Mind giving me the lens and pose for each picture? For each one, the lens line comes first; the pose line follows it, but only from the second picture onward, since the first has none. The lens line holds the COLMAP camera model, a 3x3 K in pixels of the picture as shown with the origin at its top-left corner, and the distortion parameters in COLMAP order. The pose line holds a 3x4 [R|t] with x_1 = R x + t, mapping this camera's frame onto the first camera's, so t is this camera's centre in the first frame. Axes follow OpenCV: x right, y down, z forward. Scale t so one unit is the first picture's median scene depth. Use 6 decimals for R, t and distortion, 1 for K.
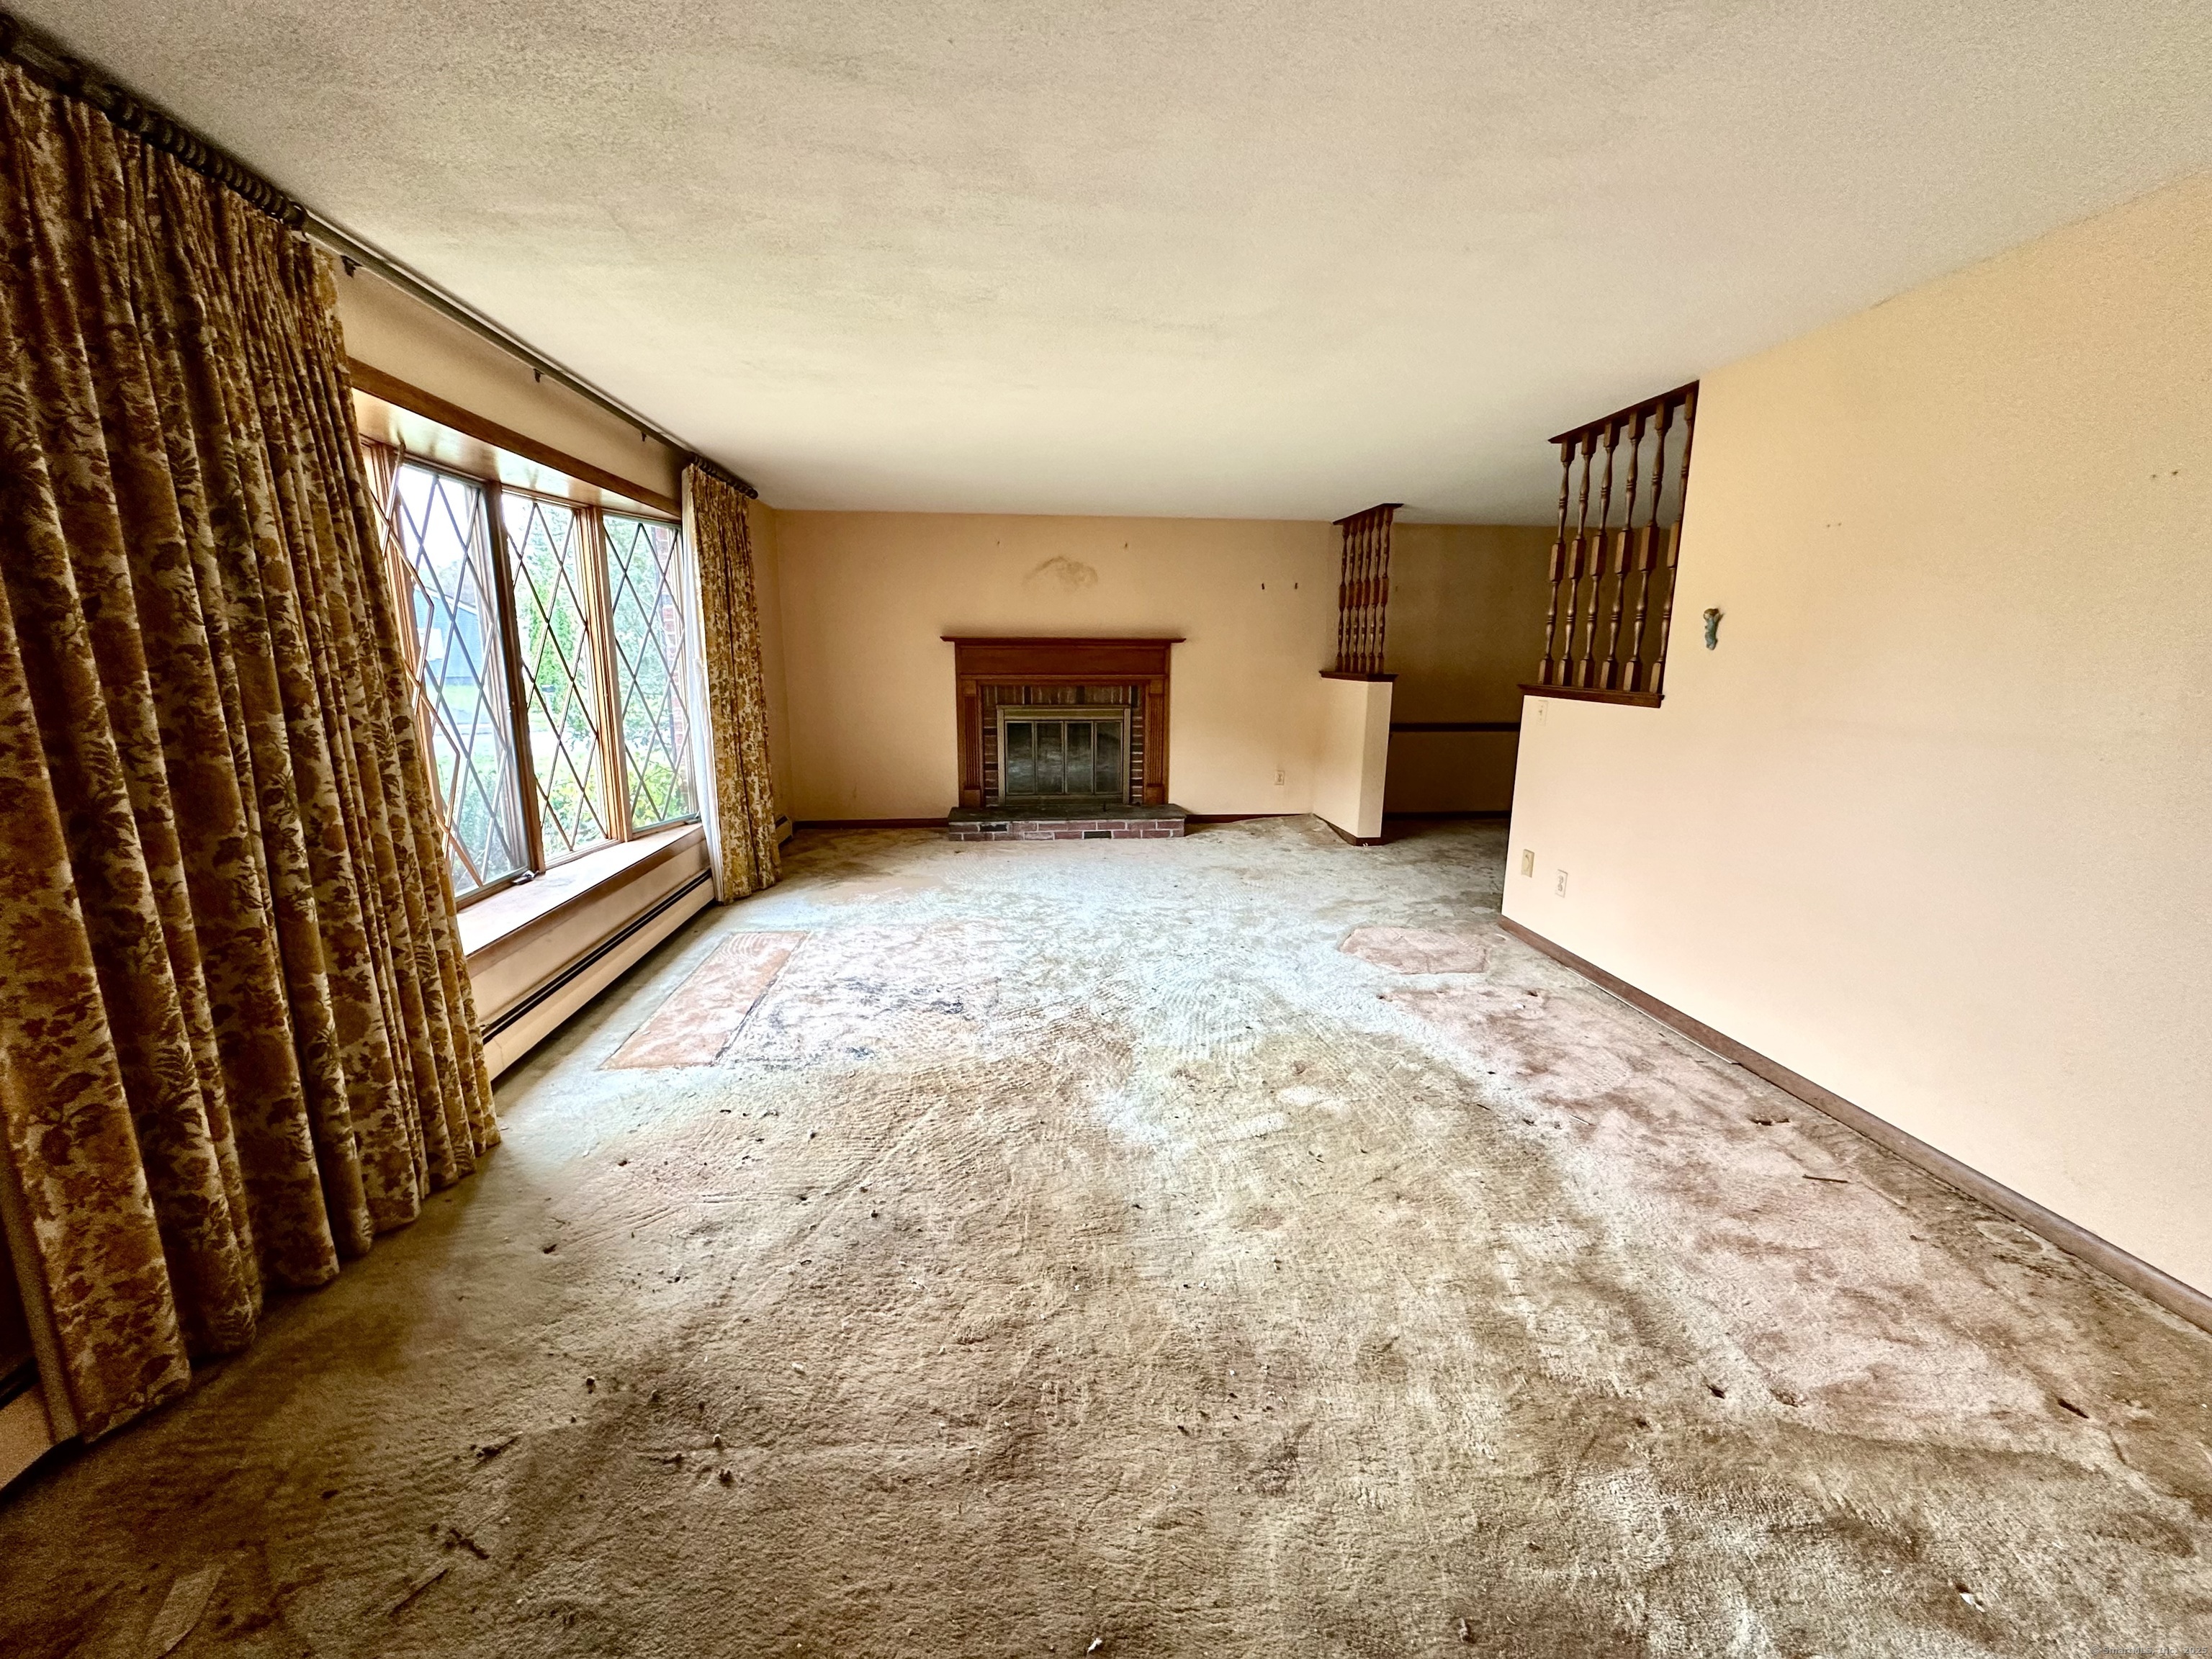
lens RADIAL K [[879.2, 0, 1105.1], [0, 879.2, 831.3], [0, 0, 1]] dist [0.001615, 0.000630]
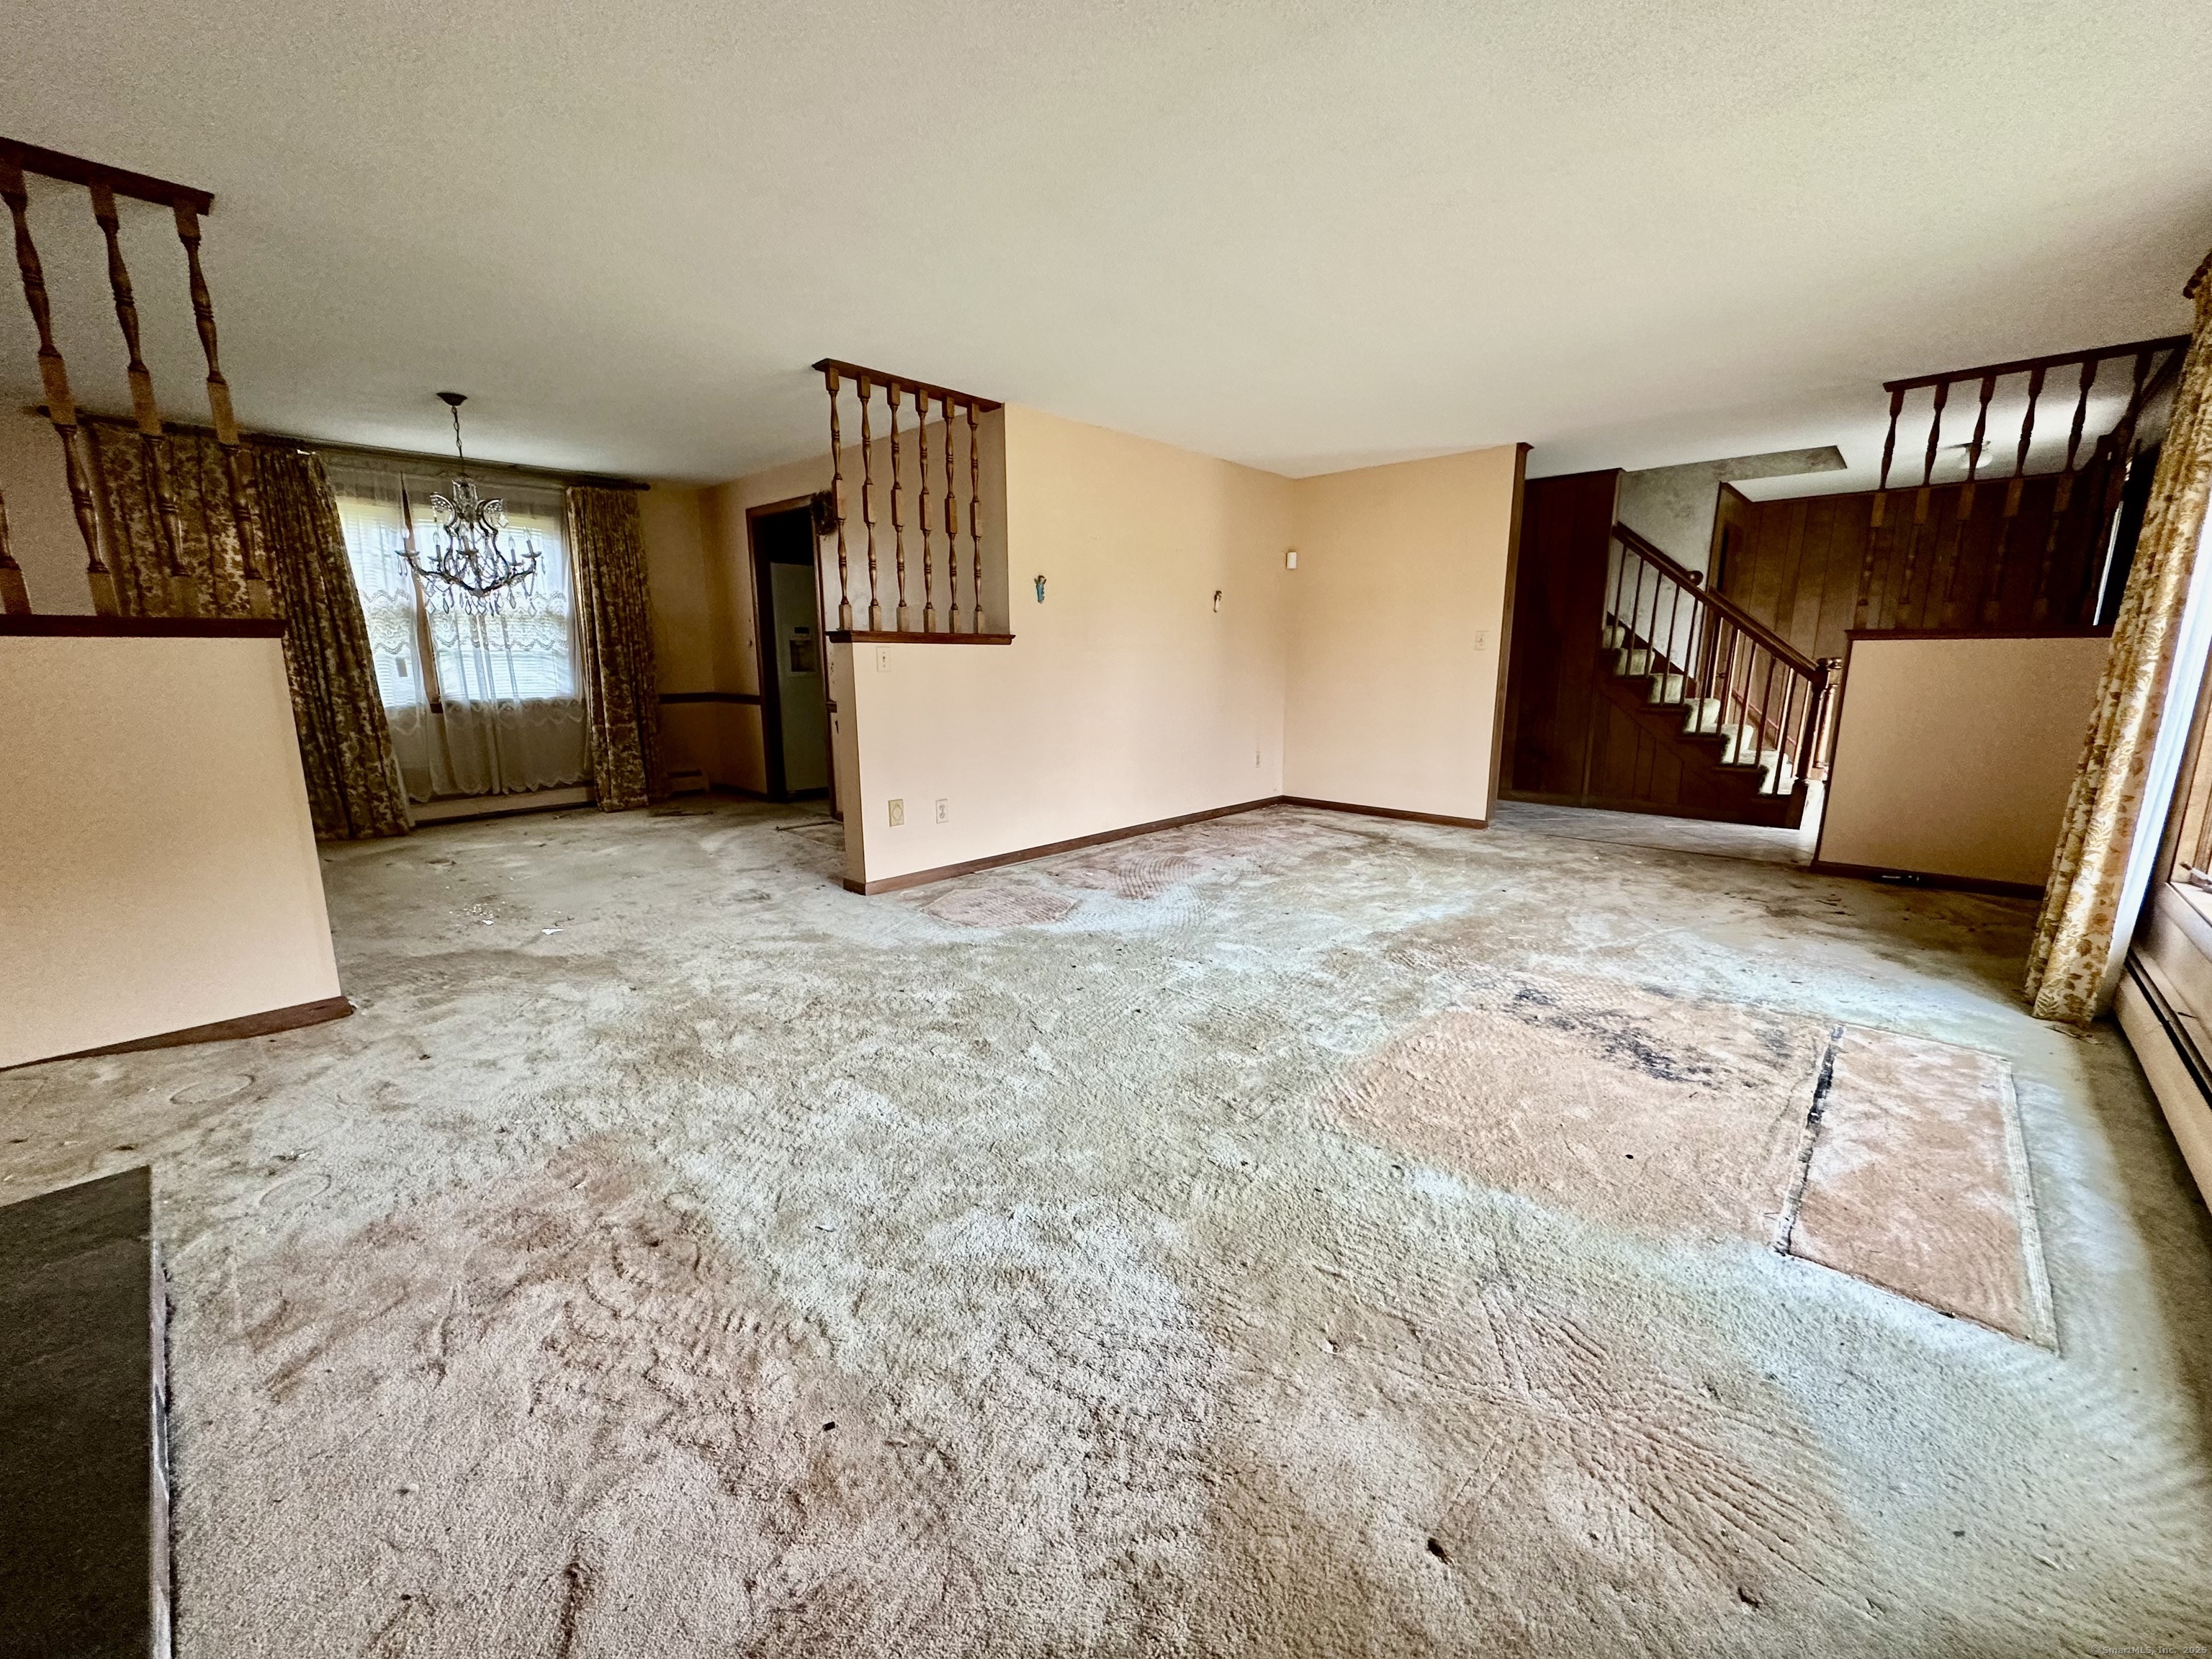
lens RADIAL K [[879.2, 0, 1105.1], [0, 879.2, 829.1], [0, 0, 1]] dist [0.001615, 0.000630]
pose [[-0.634786, -0.152771, 0.757435, -0.474405], [0.156957, 0.934329, 0.319991, -0.253805], [-0.756578, 0.322010, -0.569121, 1.561865]]
